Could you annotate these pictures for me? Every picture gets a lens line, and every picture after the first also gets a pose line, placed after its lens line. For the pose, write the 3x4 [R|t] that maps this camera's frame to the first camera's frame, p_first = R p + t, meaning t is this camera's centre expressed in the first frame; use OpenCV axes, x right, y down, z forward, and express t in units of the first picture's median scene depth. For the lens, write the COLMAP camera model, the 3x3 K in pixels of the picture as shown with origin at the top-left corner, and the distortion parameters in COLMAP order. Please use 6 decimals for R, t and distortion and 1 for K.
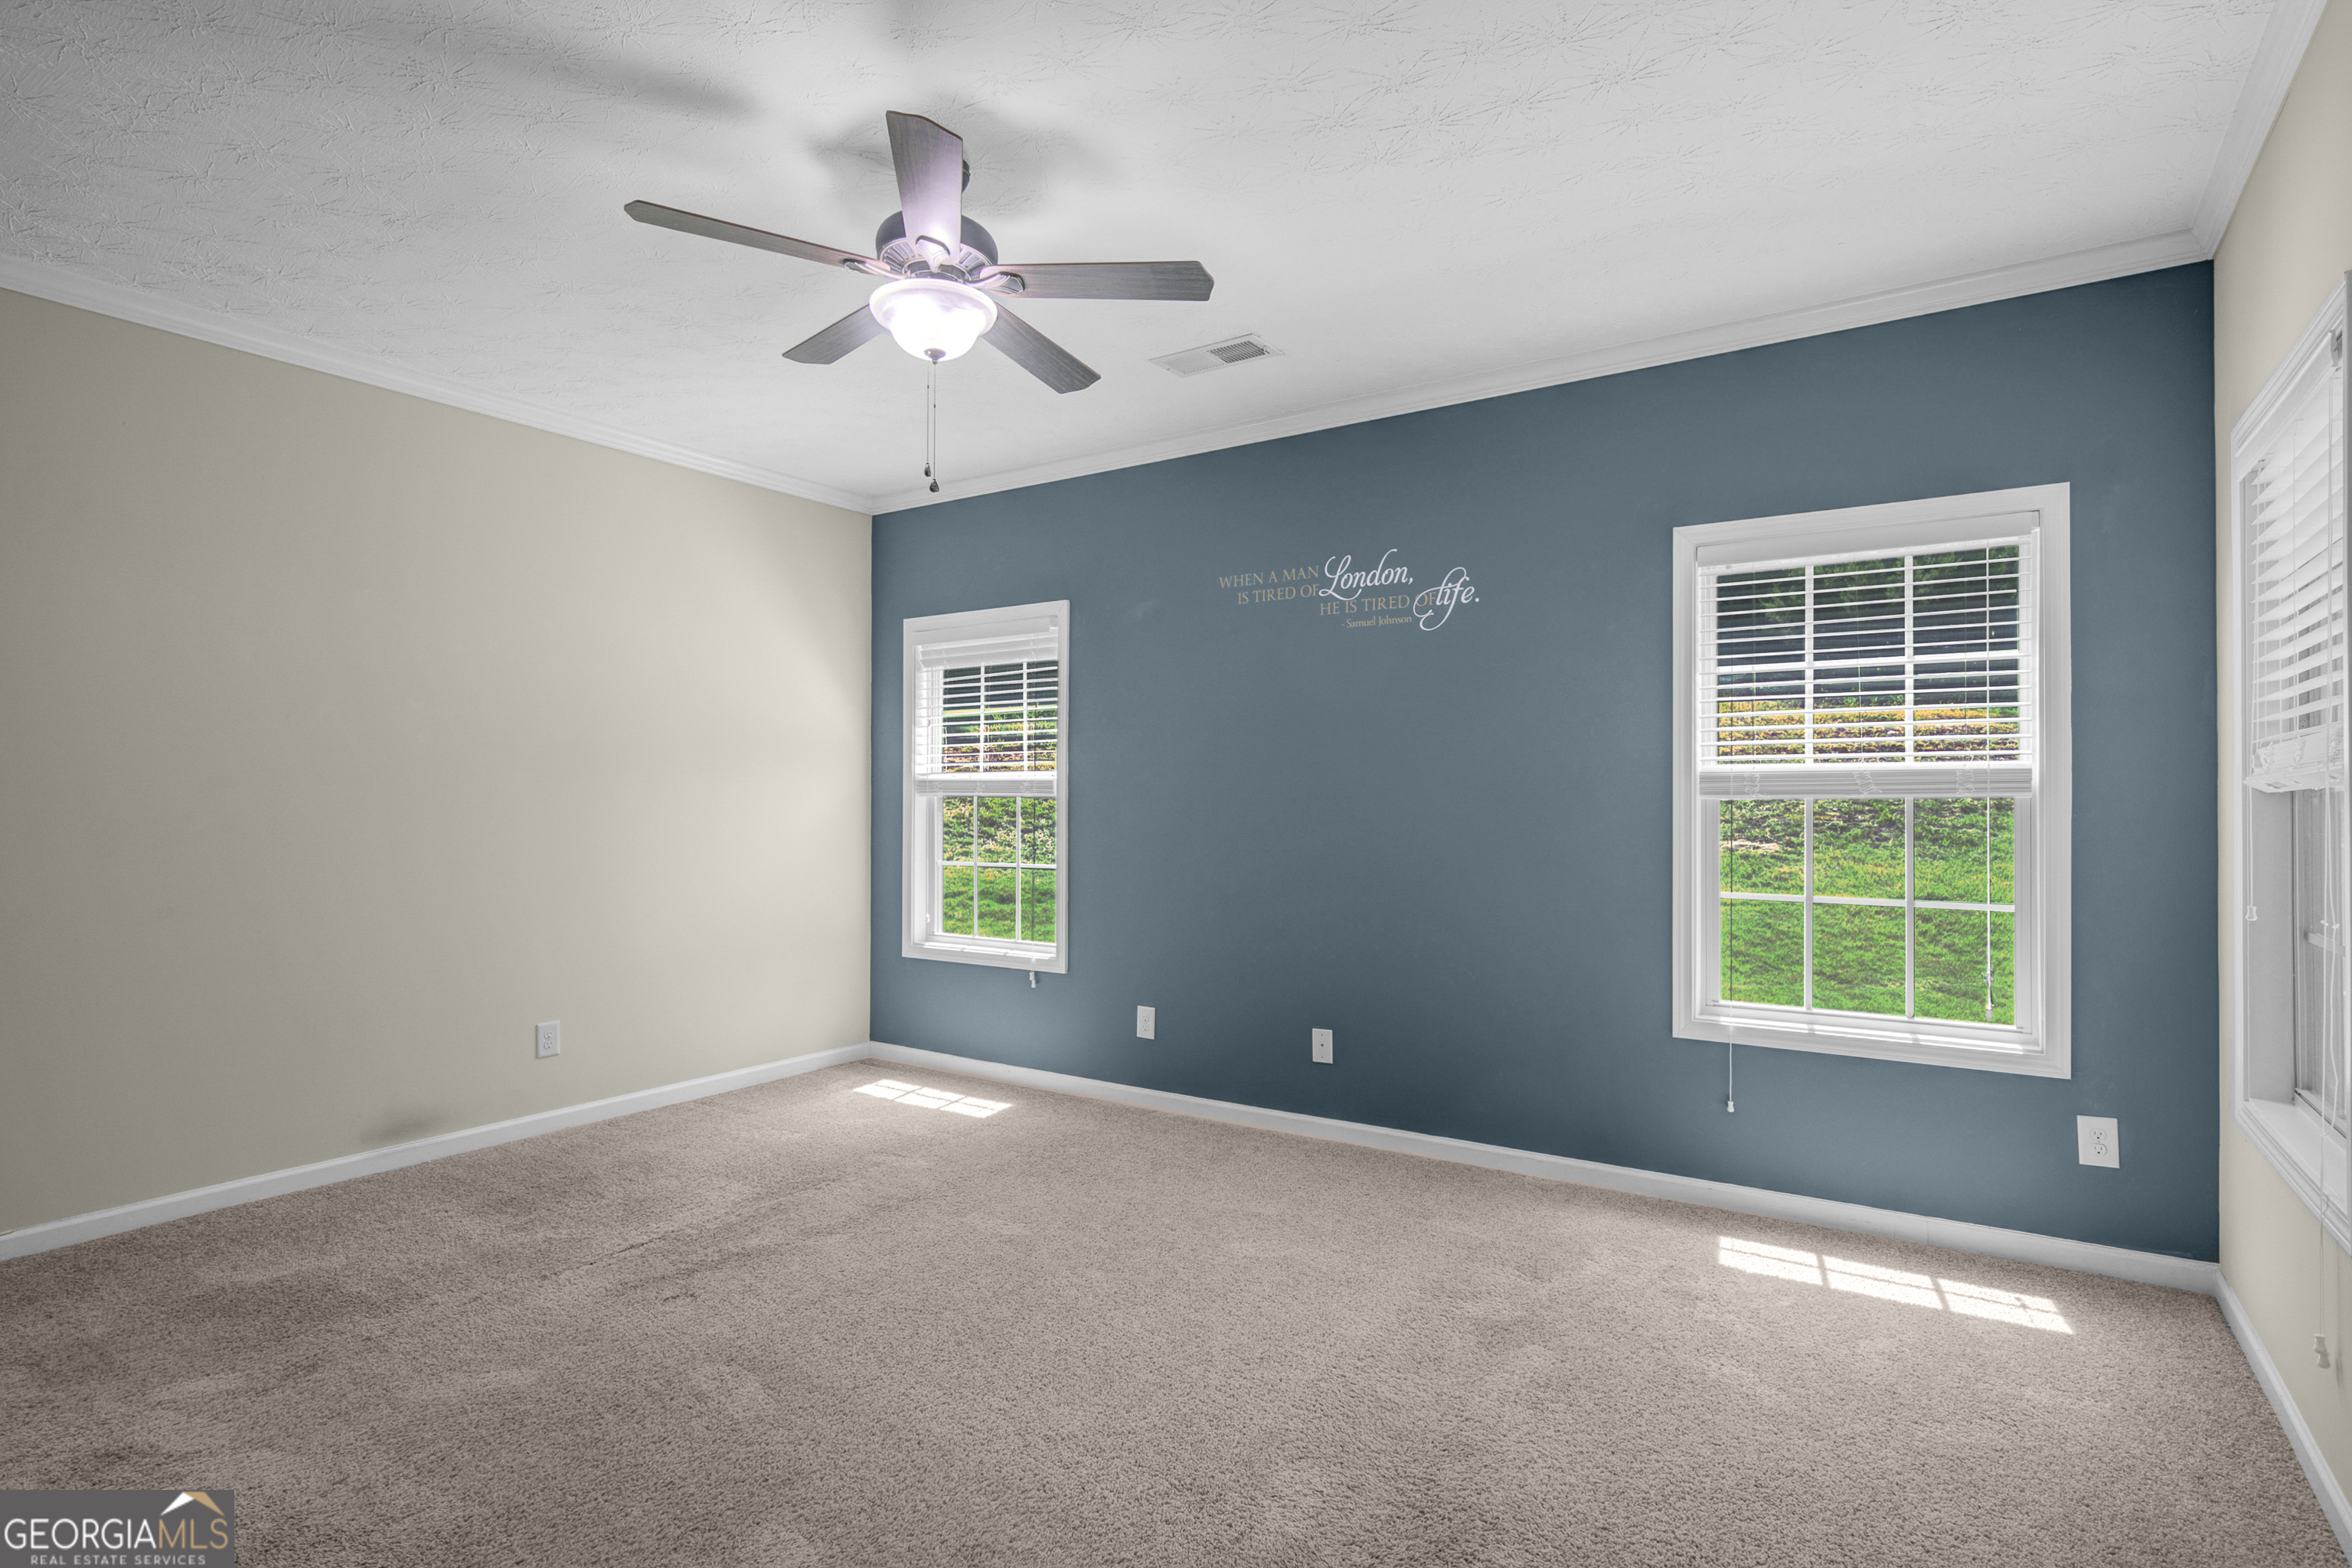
lens RADIAL K [[1174.3, 0, 1194.9], [0, 1174.3, 796.8], [0, 0, 1]] dist [-0.014256, 0.005629]
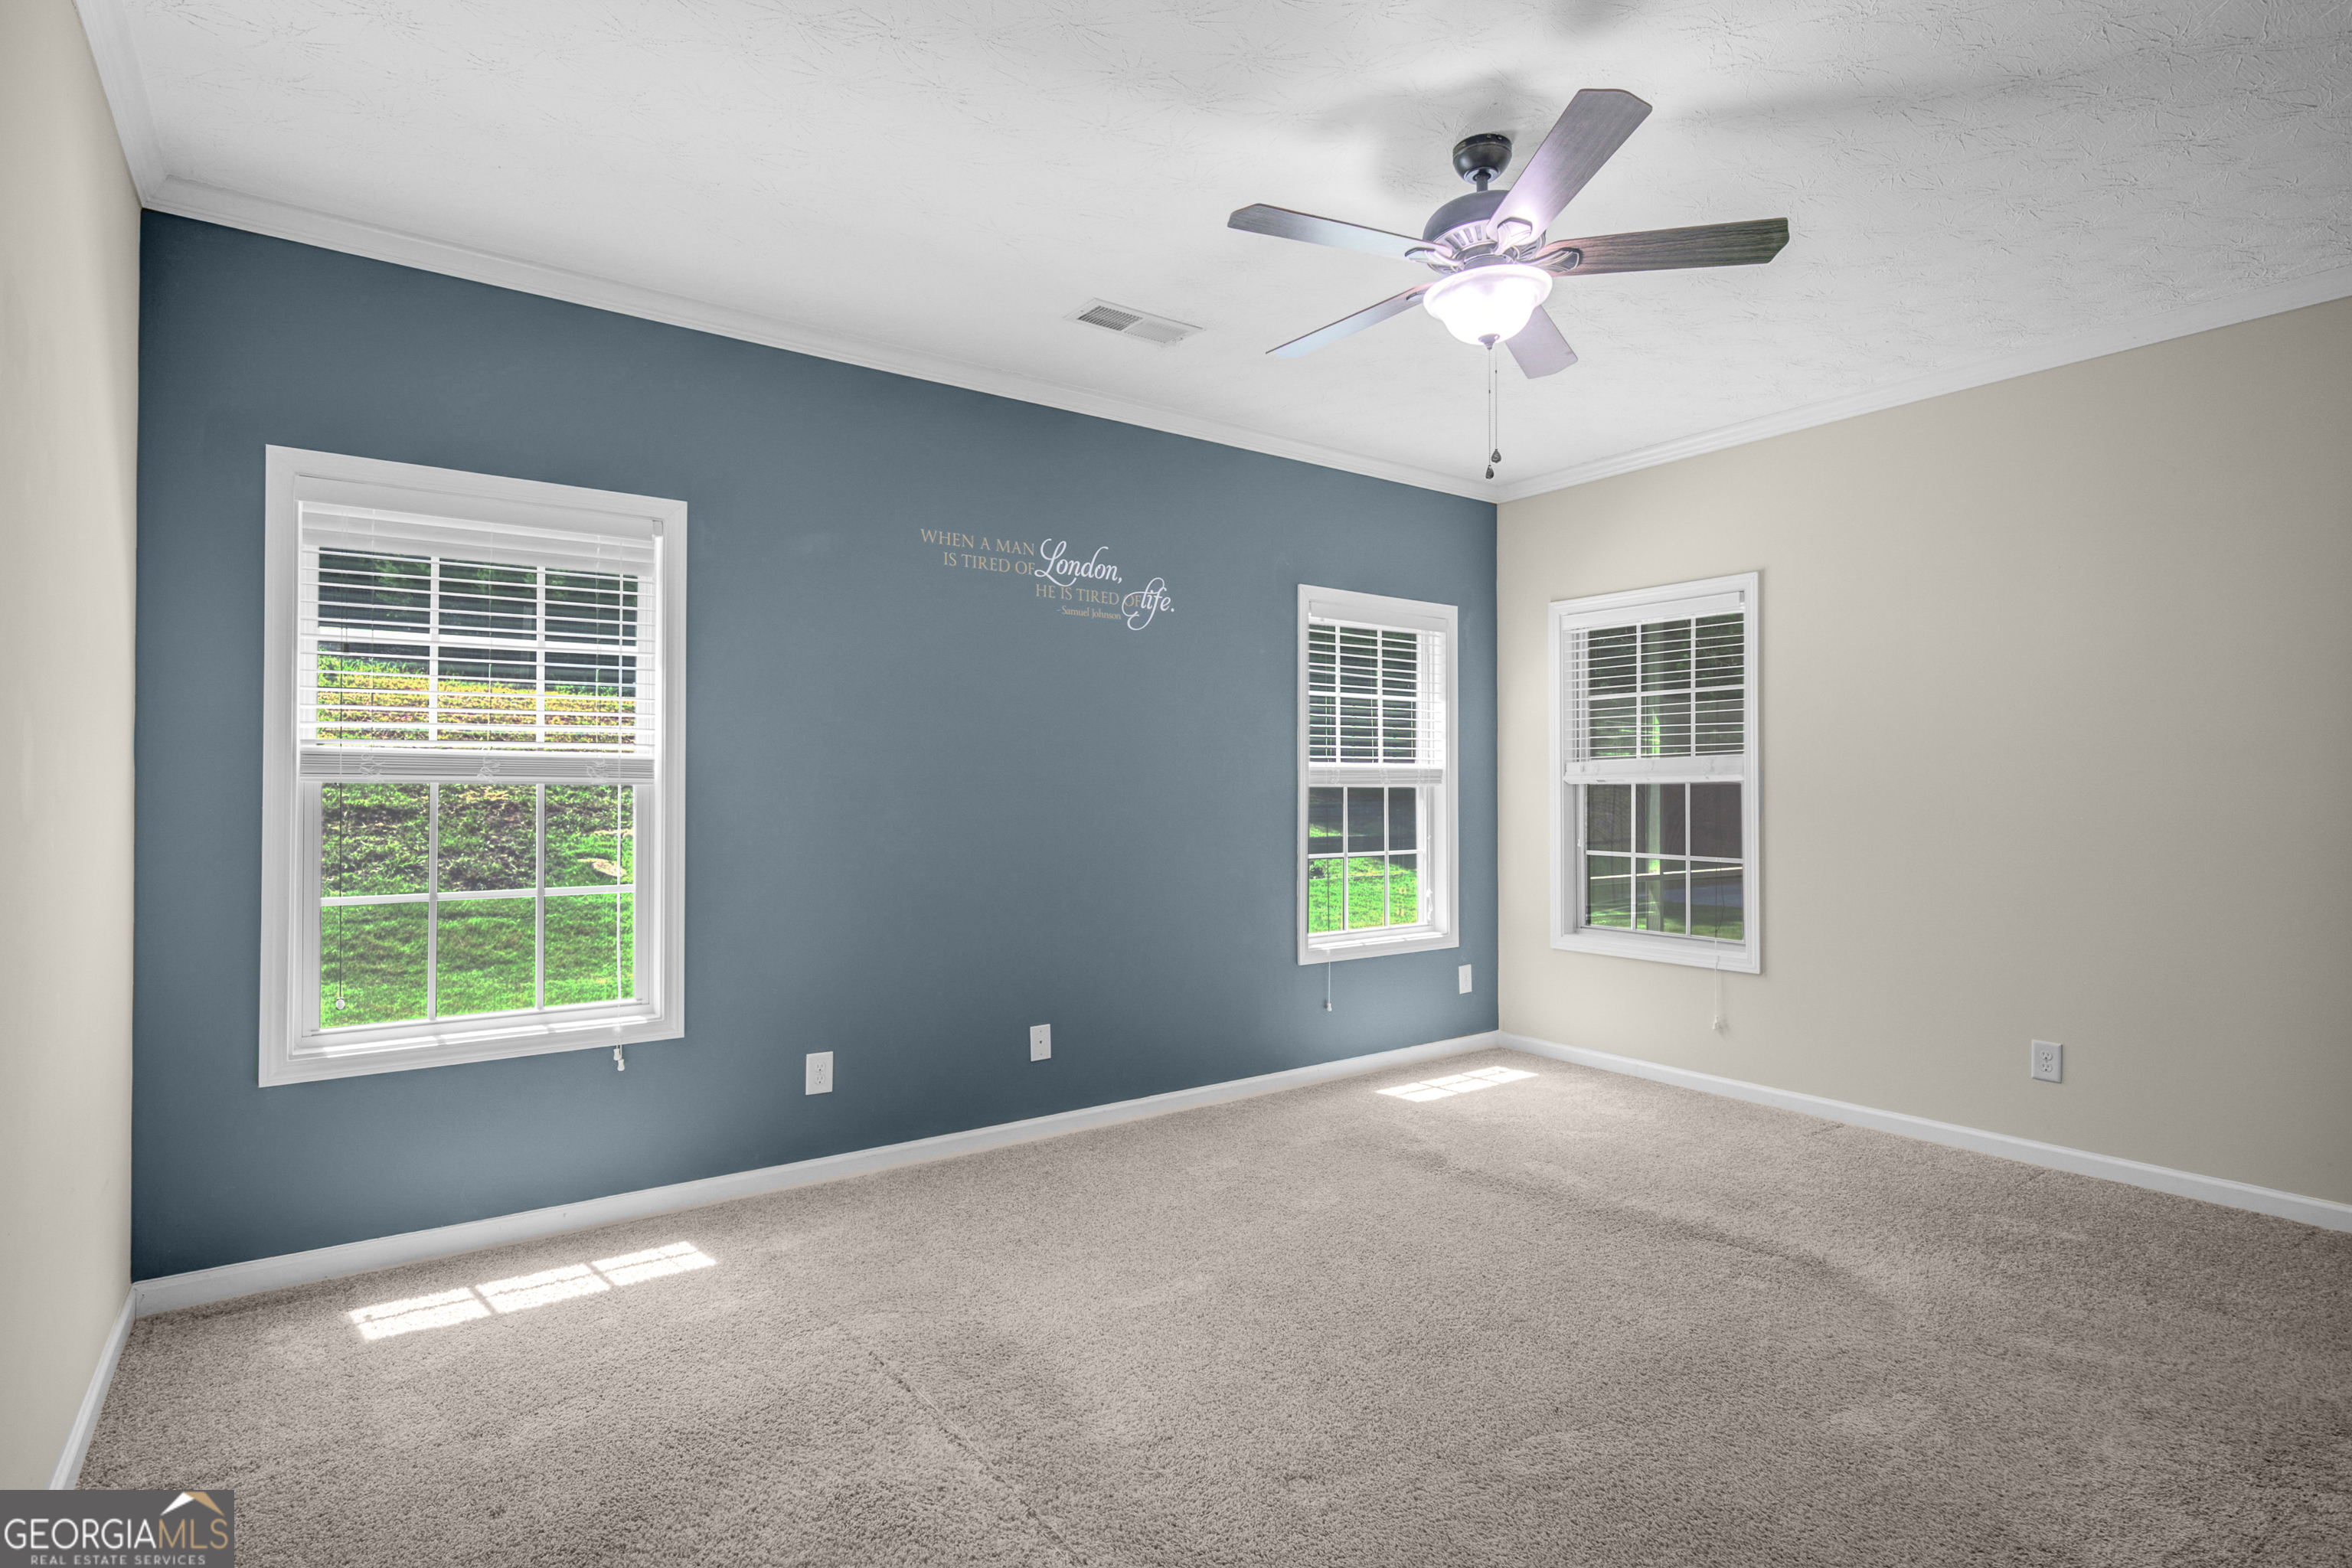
lens RADIAL K [[1174.3, 0, 1191.7], [0, 1174.3, 781.7], [0, 0, 1]] dist [-0.014256, 0.005629]
pose [[0.357811, 0.002078, 0.933792, -0.753010], [-0.003852, 0.999992, -0.000749, -0.002165], [-0.933786, -0.003329, 0.357816, 0.541033]]
